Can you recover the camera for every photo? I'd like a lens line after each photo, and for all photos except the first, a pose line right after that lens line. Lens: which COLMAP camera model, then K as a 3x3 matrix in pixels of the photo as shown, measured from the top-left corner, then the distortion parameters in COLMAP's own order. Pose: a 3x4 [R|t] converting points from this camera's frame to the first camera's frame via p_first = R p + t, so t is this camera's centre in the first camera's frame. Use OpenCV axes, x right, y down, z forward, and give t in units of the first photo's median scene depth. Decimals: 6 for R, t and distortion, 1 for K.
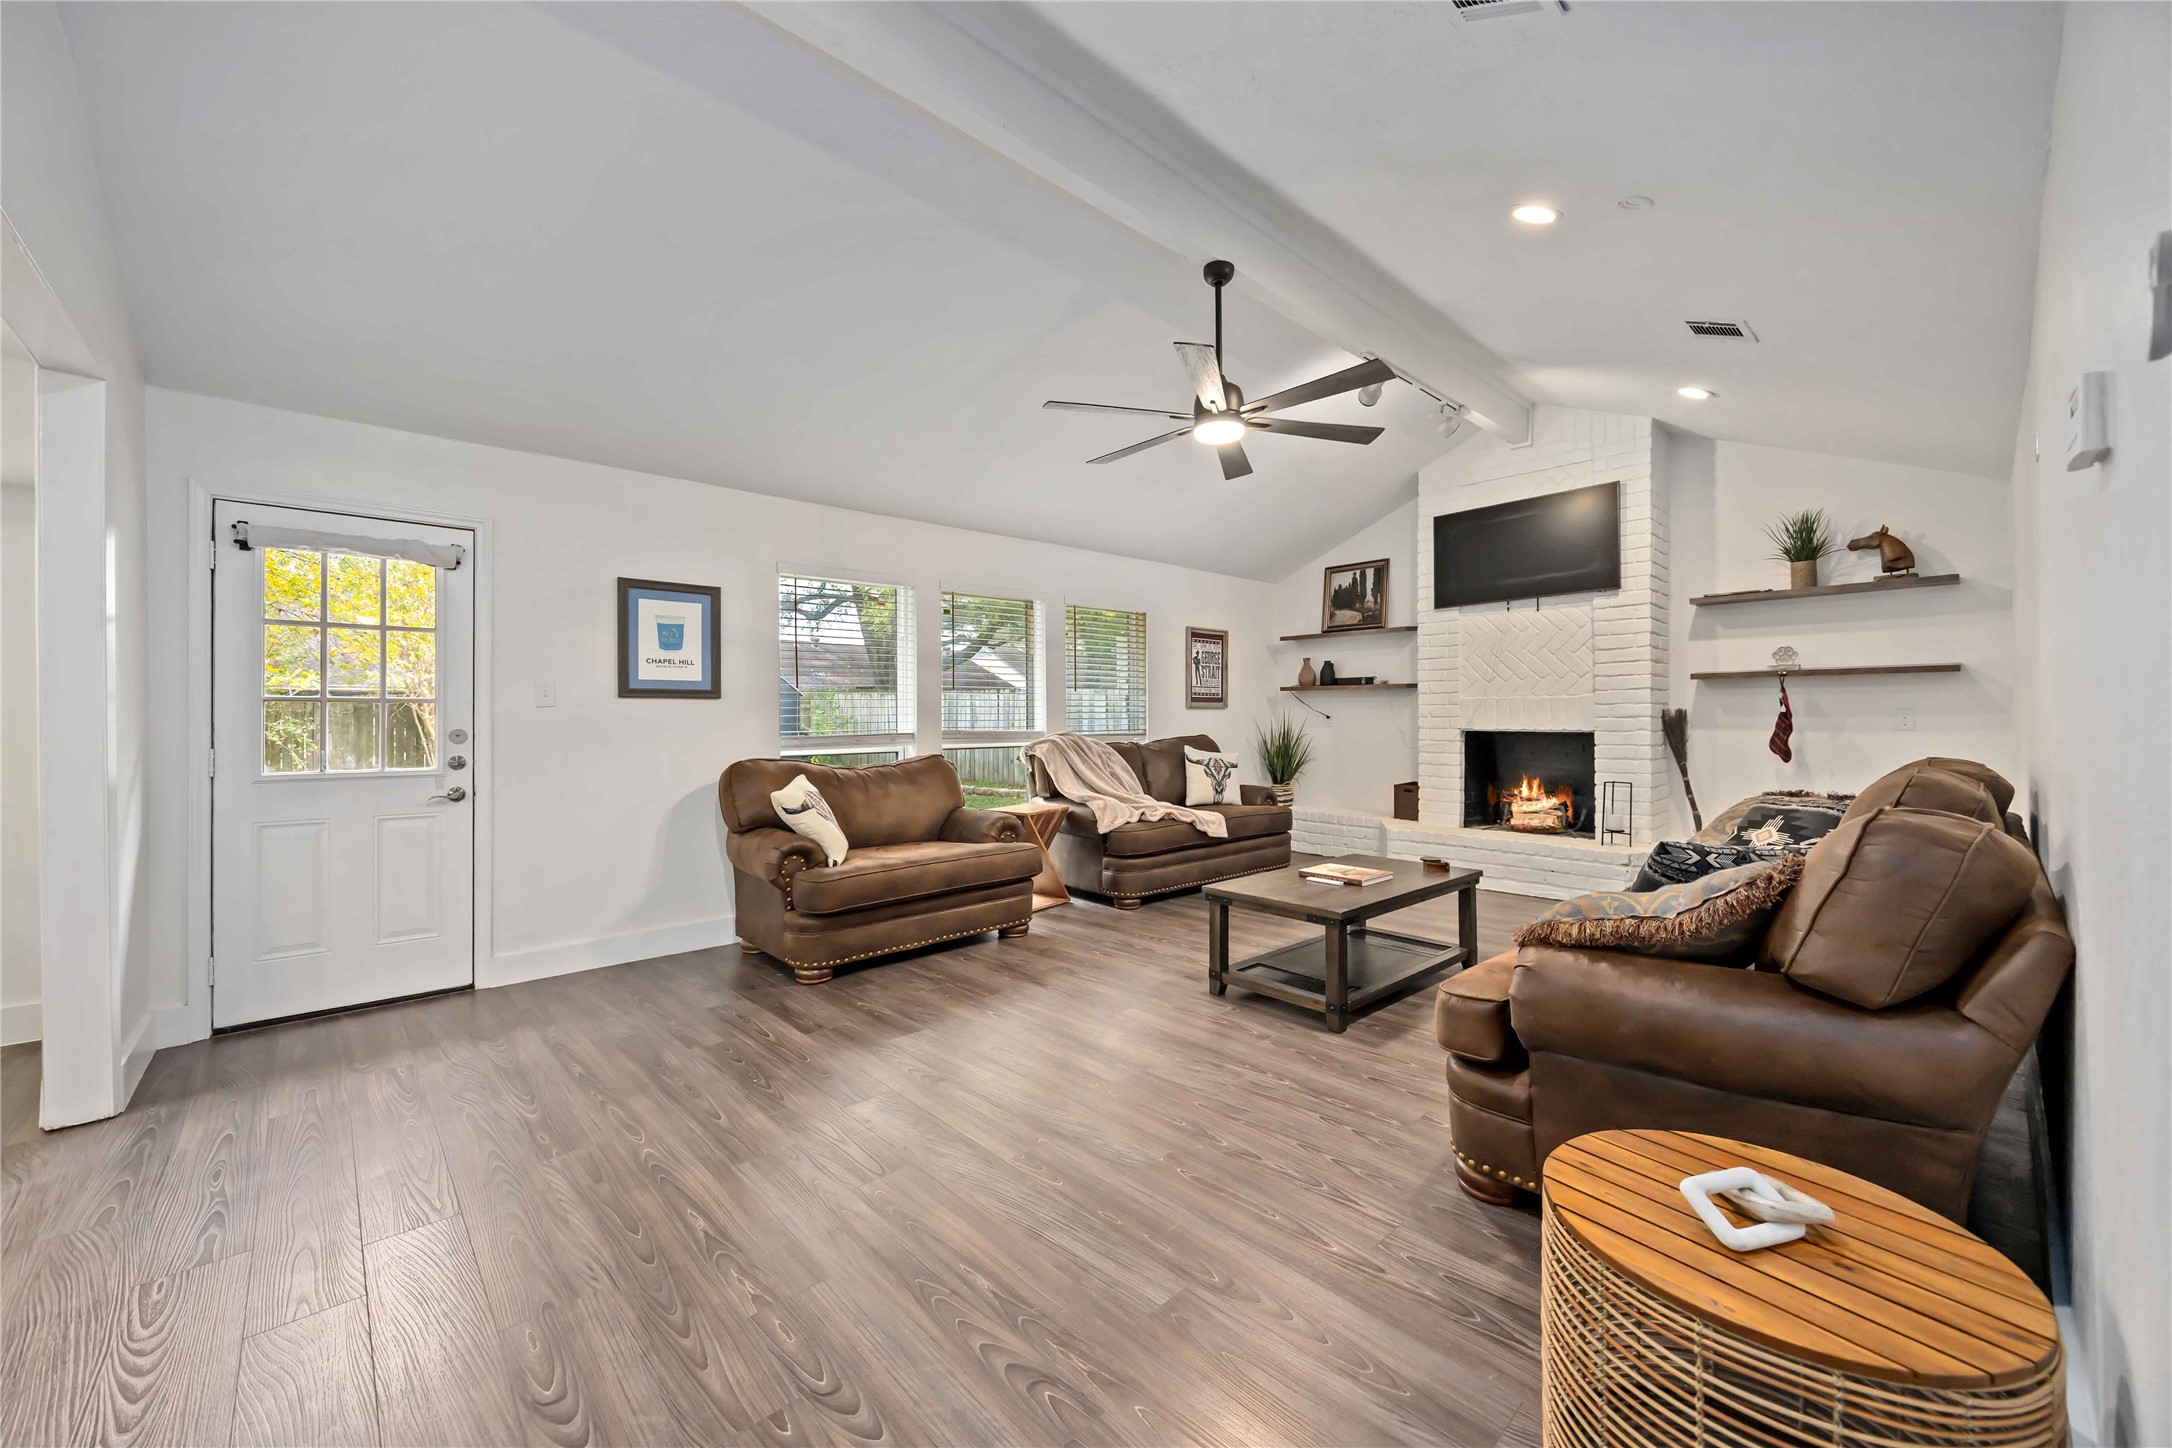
lens RADIAL K [[832.9, 0, 1074.4], [0, 832.9, 714.3], [0, 0, 1]] dist [-0.002517, 0.001219]
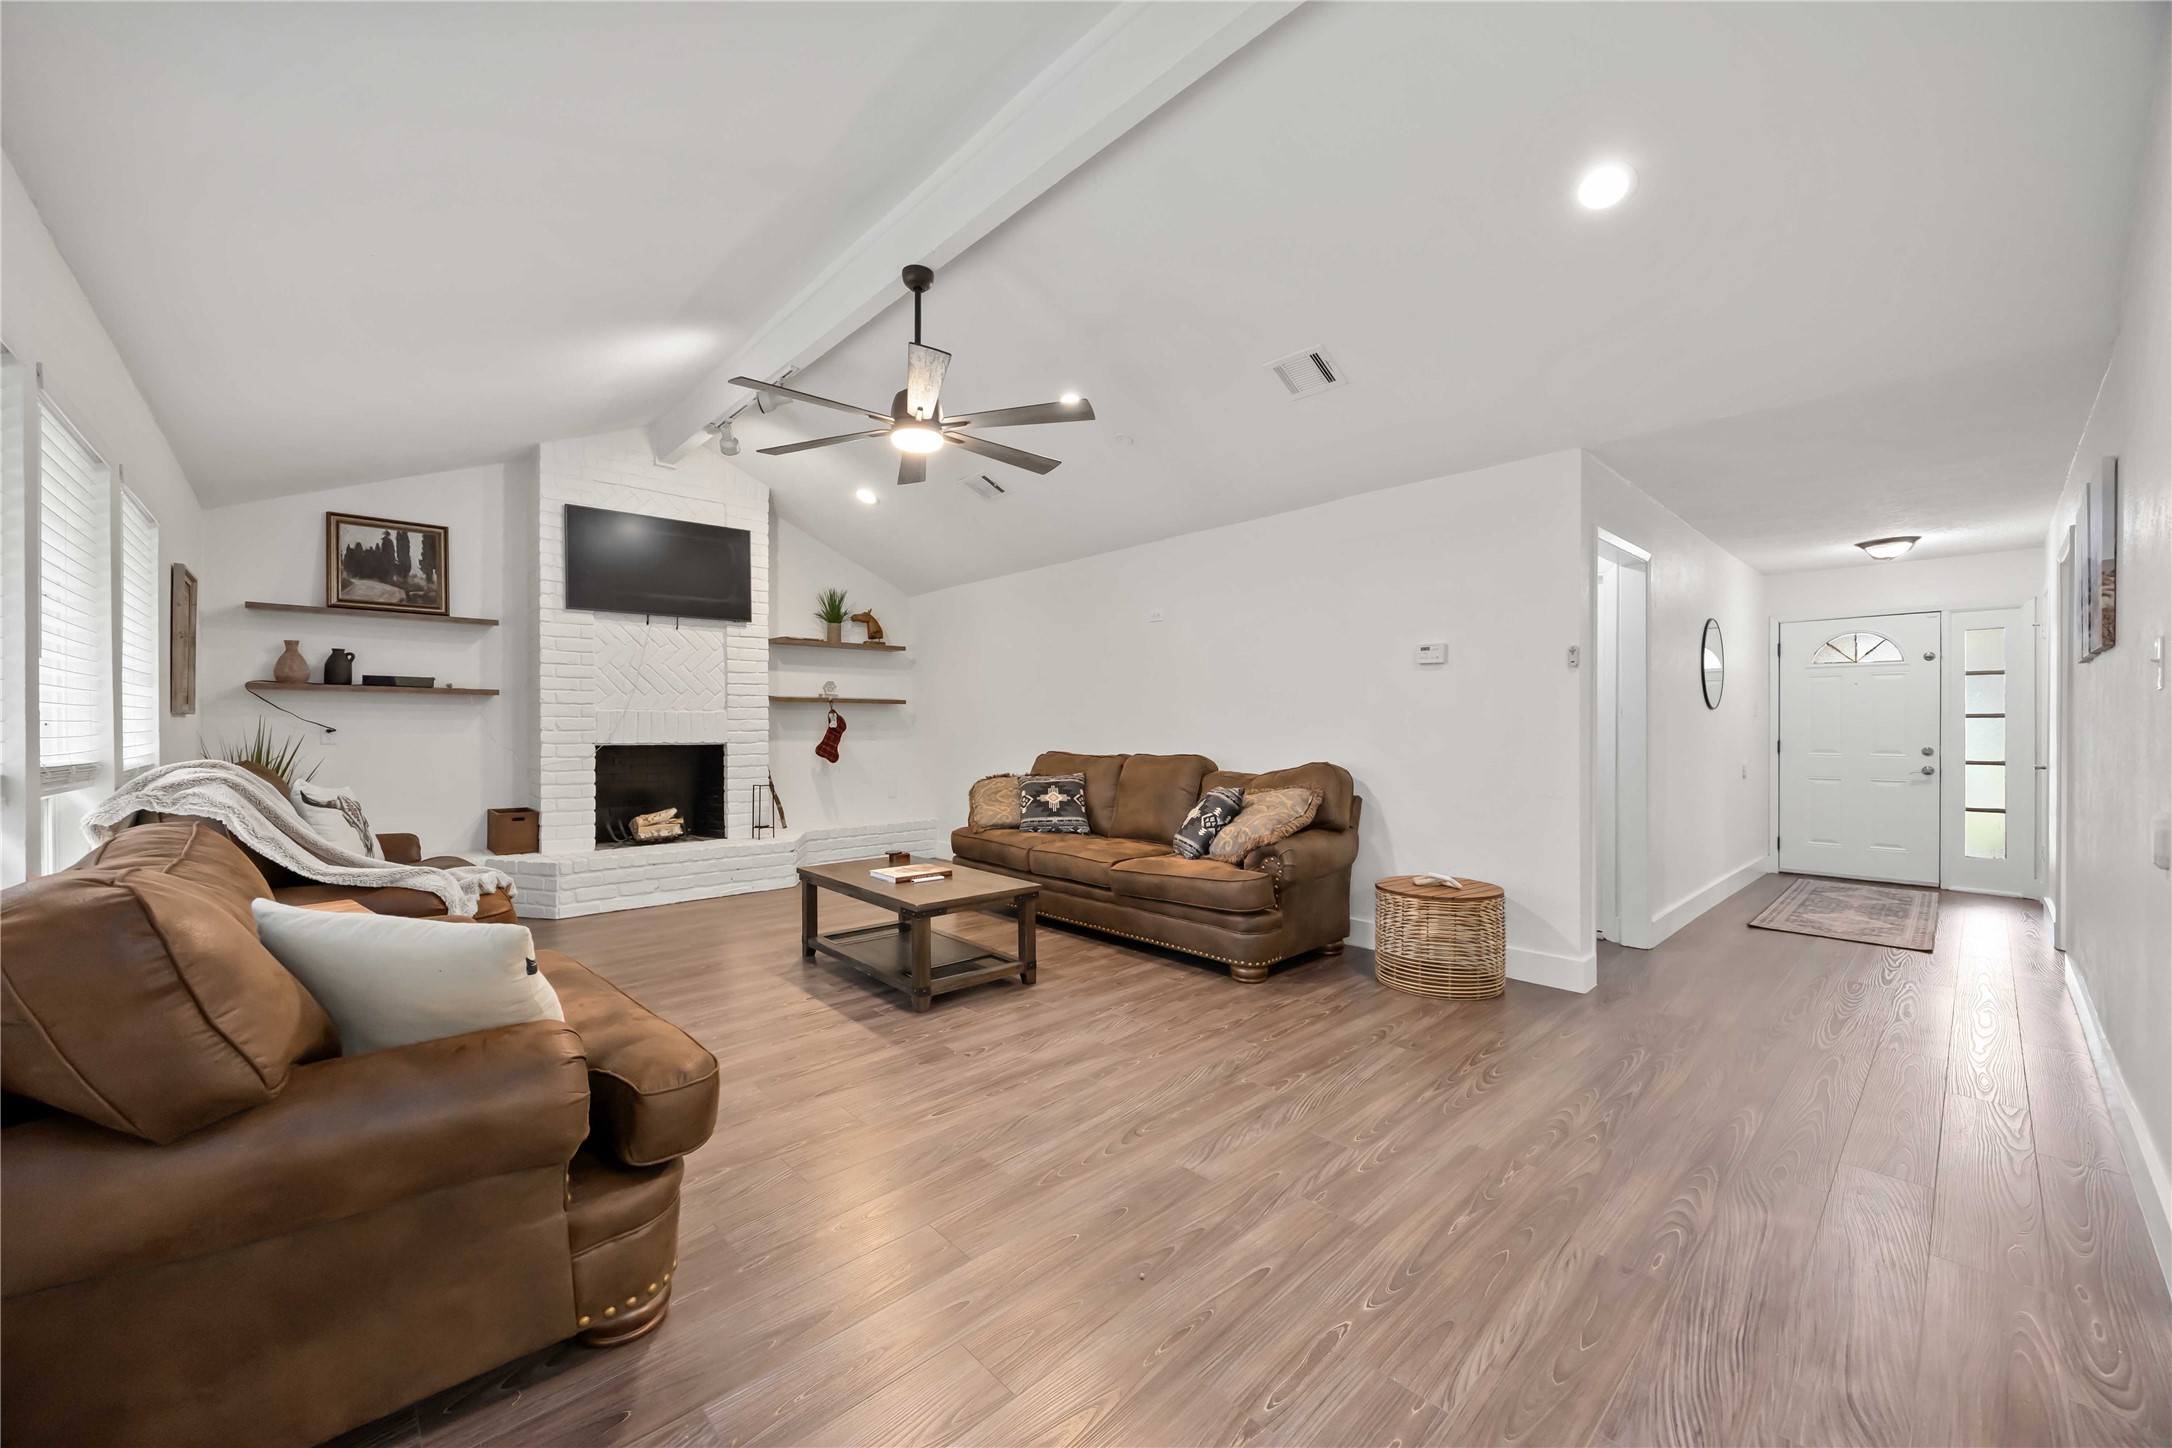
lens RADIAL K [[832.9, 0, 1082.3], [0, 832.9, 734.0], [0, 0, 1]] dist [-0.002517, 0.001219]
pose [[-0.009489, -0.003135, 0.999950, -0.577017], [-0.003494, 0.999989, 0.003102, 0.002802], [-0.999949, -0.003464, -0.009500, 0.579823]]
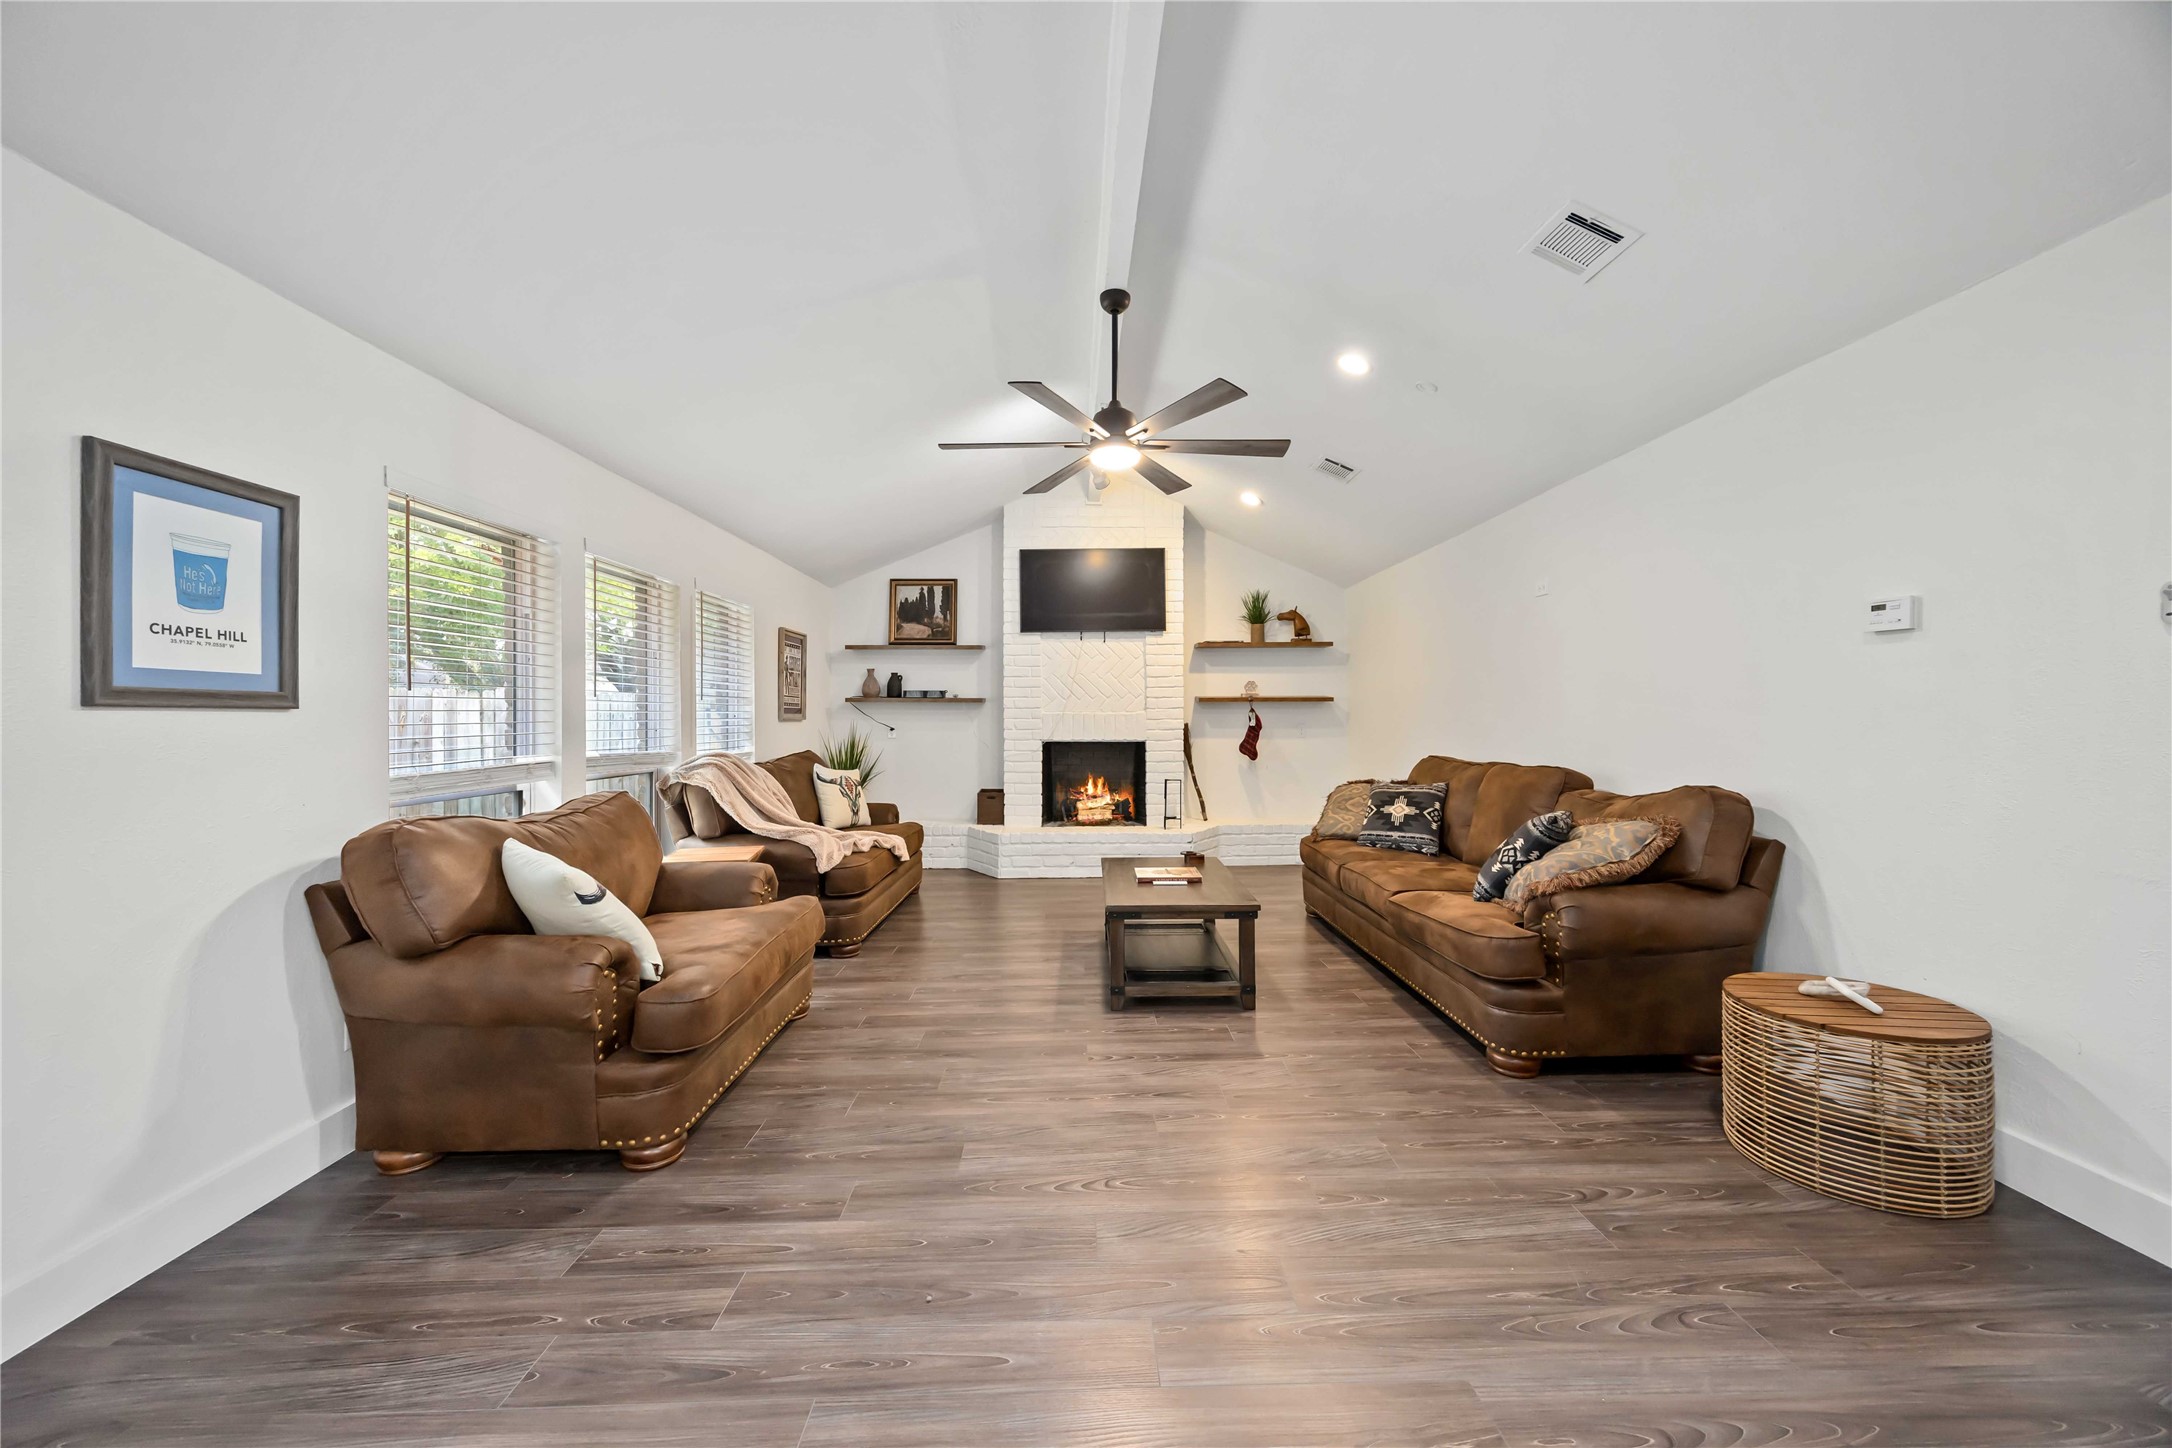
lens RADIAL K [[832.9, 0, 1089.5], [0, 832.9, 718.1], [0, 0, 1]] dist [-0.002517, 0.001219]
pose [[0.655330, 0.003303, 0.755336, -0.437299], [-0.002151, 0.999995, -0.002507, -0.011797], [-0.755340, 0.000018, 0.655333, 0.254269]]
